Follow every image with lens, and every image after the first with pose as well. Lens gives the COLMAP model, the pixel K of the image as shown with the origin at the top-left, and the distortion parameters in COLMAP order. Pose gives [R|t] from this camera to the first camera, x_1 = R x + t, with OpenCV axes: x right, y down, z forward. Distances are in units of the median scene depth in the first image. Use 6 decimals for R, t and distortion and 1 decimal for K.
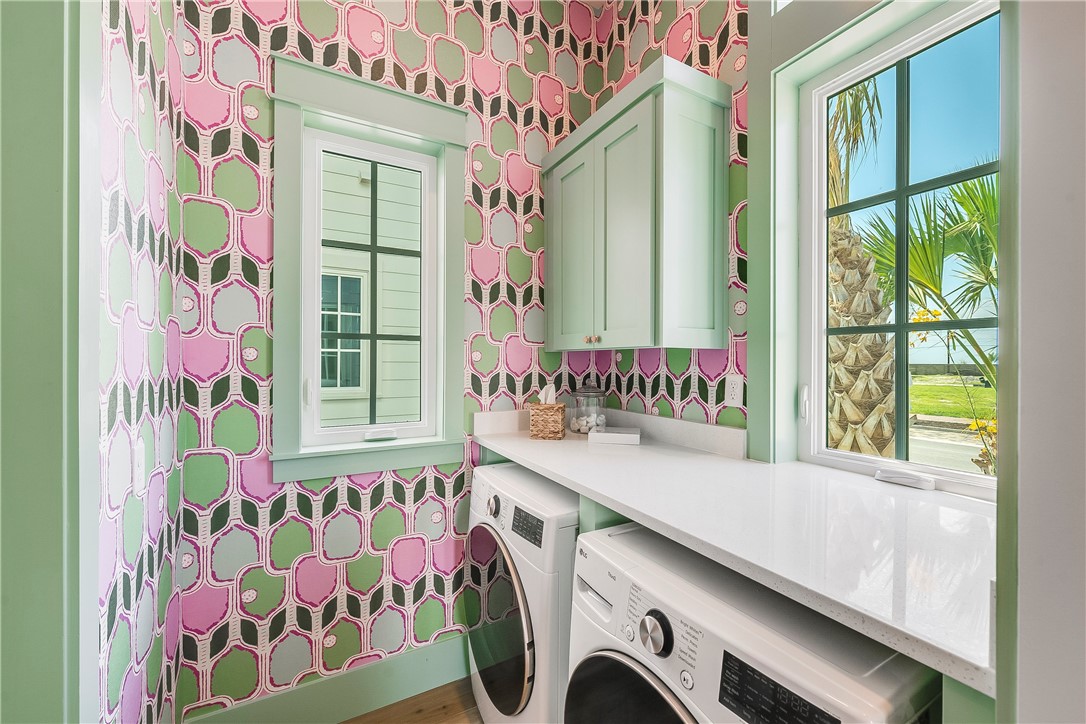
lens RADIAL K [[432.2, 0, 543.0], [0, 432.2, 362.0], [0, 0, 1]] dist [0.001162, 0.000254]
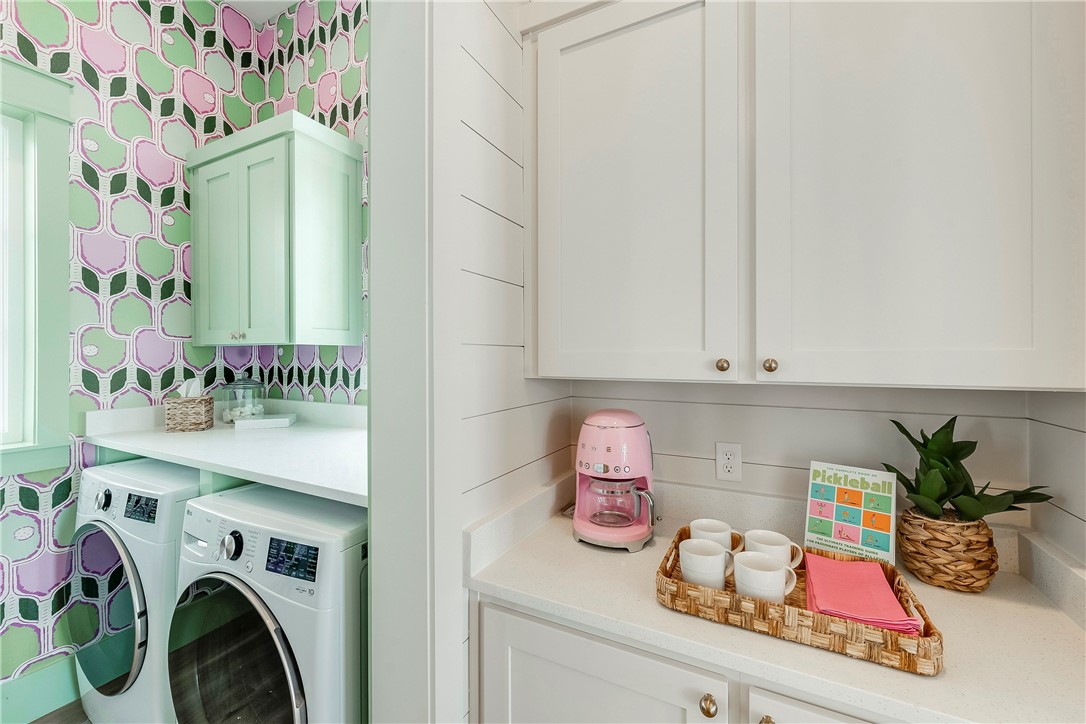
lens RADIAL K [[422.8, 0, 548.3], [0, 422.8, 355.7], [0, 0, 1]] dist [0.000517, 0.000053]
pose [[0.818550, -0.003548, 0.574424, 0.155439], [0.003162, 0.999994, 0.001669, -0.000754], [-0.574426, 0.000450, 0.818556, -0.368167]]
